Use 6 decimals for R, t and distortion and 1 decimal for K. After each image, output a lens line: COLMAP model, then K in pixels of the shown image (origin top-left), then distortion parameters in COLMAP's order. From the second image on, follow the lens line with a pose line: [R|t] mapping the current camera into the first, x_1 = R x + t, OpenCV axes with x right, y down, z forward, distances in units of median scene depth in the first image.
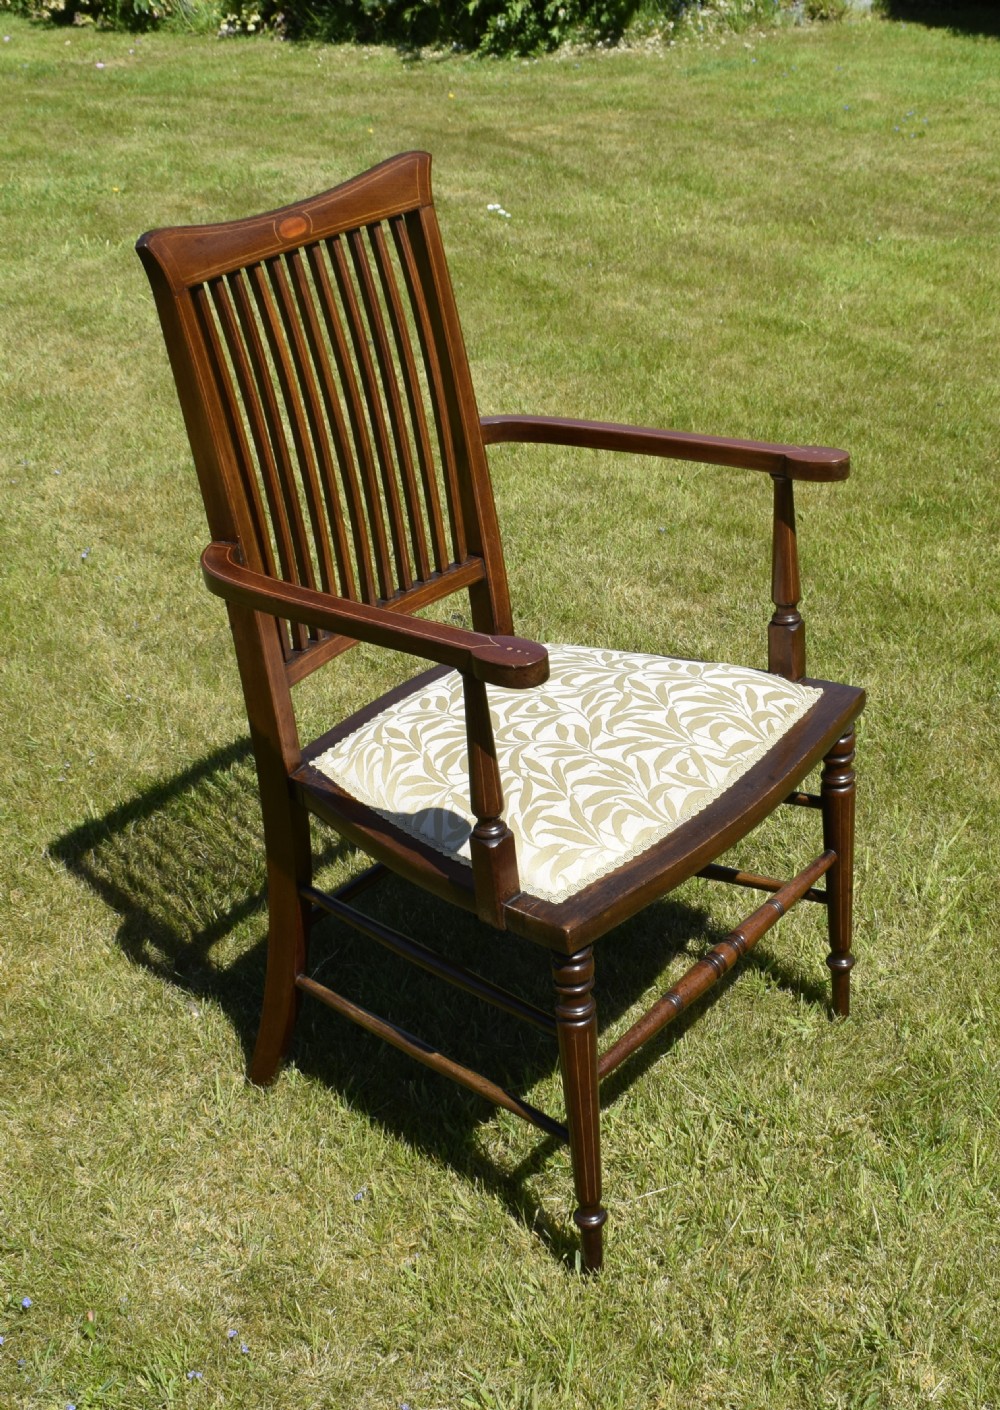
lens RADIAL K [[1982.1, 0, 571.3], [0, 1982.1, 720.2], [0, 0, 1]] dist [-0.004618, -0.024624]
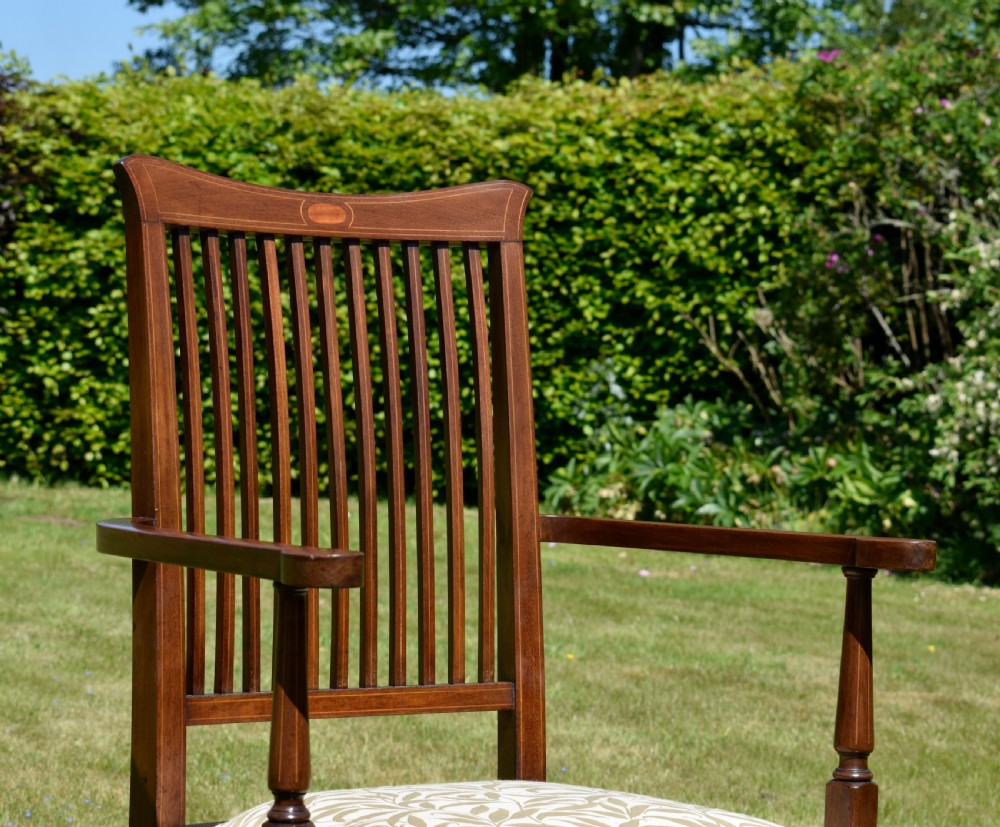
lens RADIAL K [[2870.5, 0, 391.1], [0, 2870.5, 414.9], [0, 0, 1]] dist [-0.016448, -0.083351]
pose [[0.923786, 0.098795, -0.369944, 0.107958], [-0.248201, 0.890186, -0.382054, 0.090901], [0.291574, 0.444757, 0.846863, -0.004264]]
